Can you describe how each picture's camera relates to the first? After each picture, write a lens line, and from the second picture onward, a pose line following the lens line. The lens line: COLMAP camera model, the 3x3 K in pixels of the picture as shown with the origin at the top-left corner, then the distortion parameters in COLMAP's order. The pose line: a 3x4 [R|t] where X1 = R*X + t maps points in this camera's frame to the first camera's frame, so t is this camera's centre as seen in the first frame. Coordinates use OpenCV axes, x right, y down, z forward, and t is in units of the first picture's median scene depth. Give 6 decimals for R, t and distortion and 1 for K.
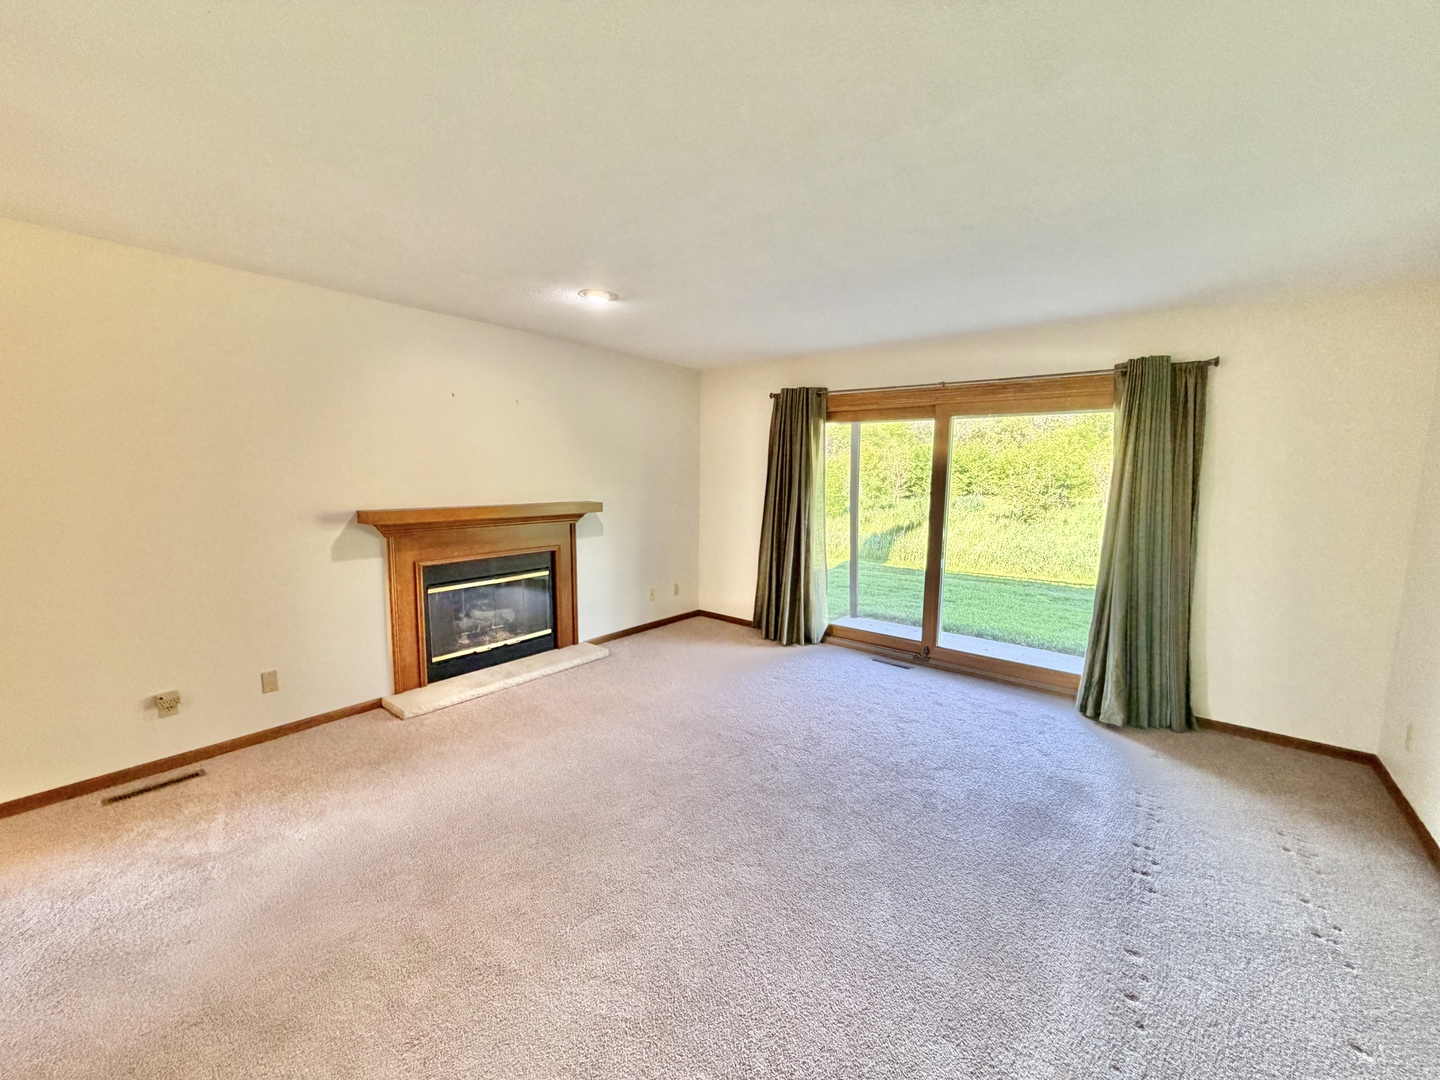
lens RADIAL K [[573.3, 0, 720.8], [0, 573.3, 533.6], [0, 0, 1]] dist [-0.001553, 0.000015]
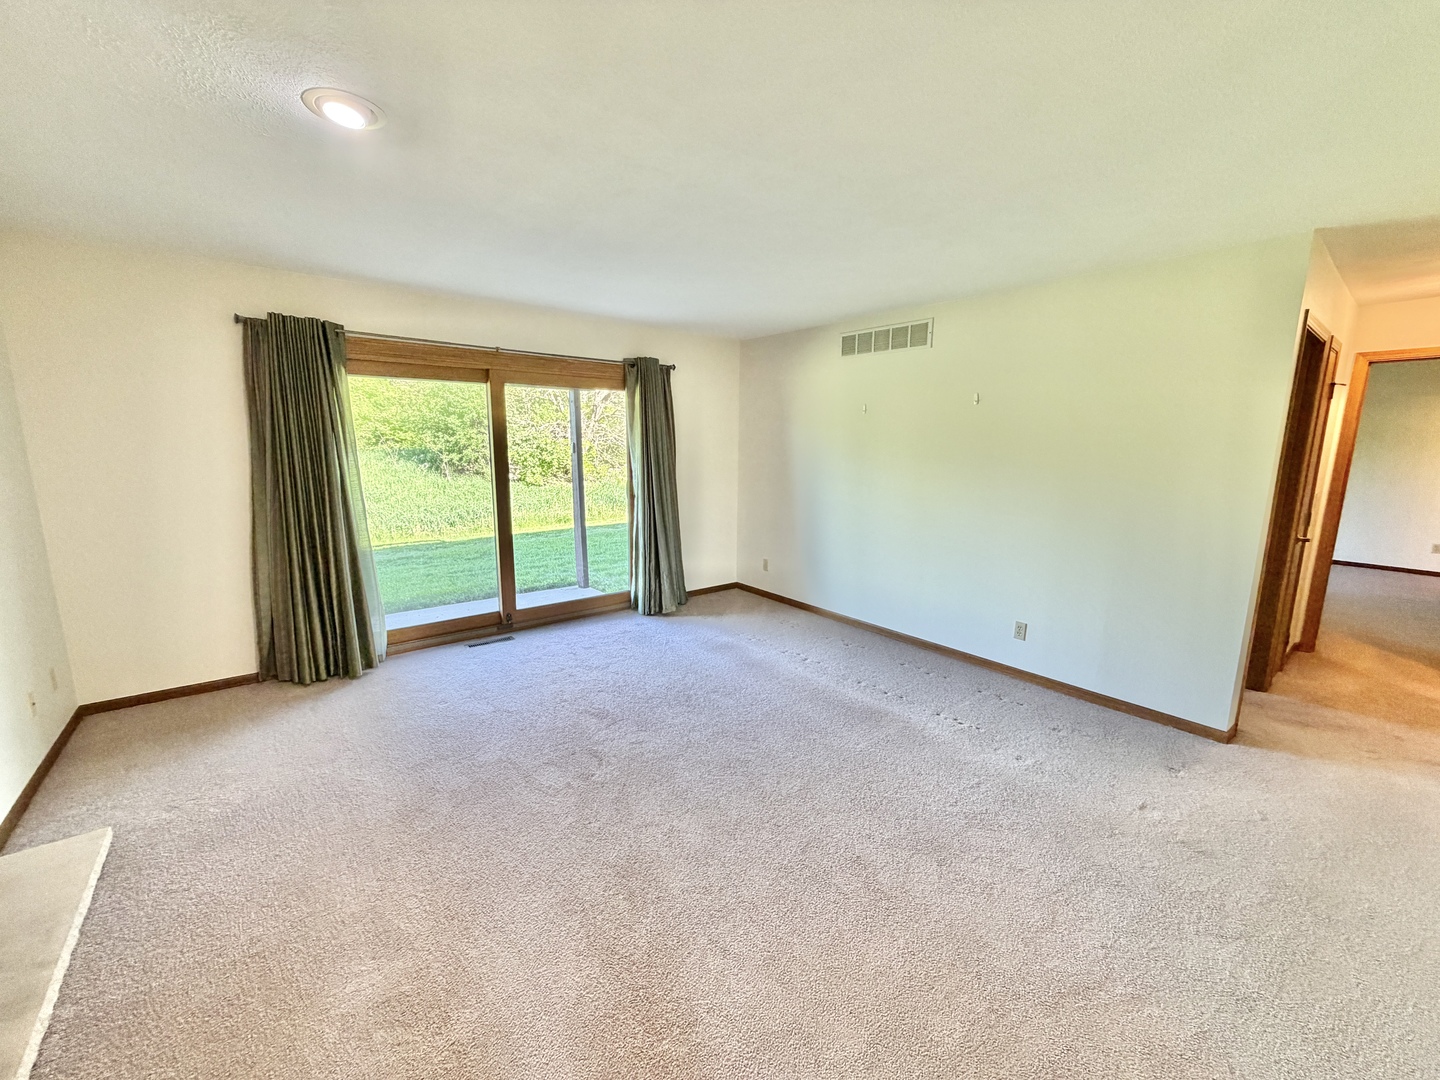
lens RADIAL K [[573.3, 0, 718.0], [0, 573.3, 536.8], [0, 0, 1]] dist [-0.001553, 0.000015]
pose [[0.219899, -0.174376, 0.959811, -0.562024], [0.100552, 0.982705, 0.155498, -0.061810], [-0.970327, 0.062317, 0.233630, 0.444057]]
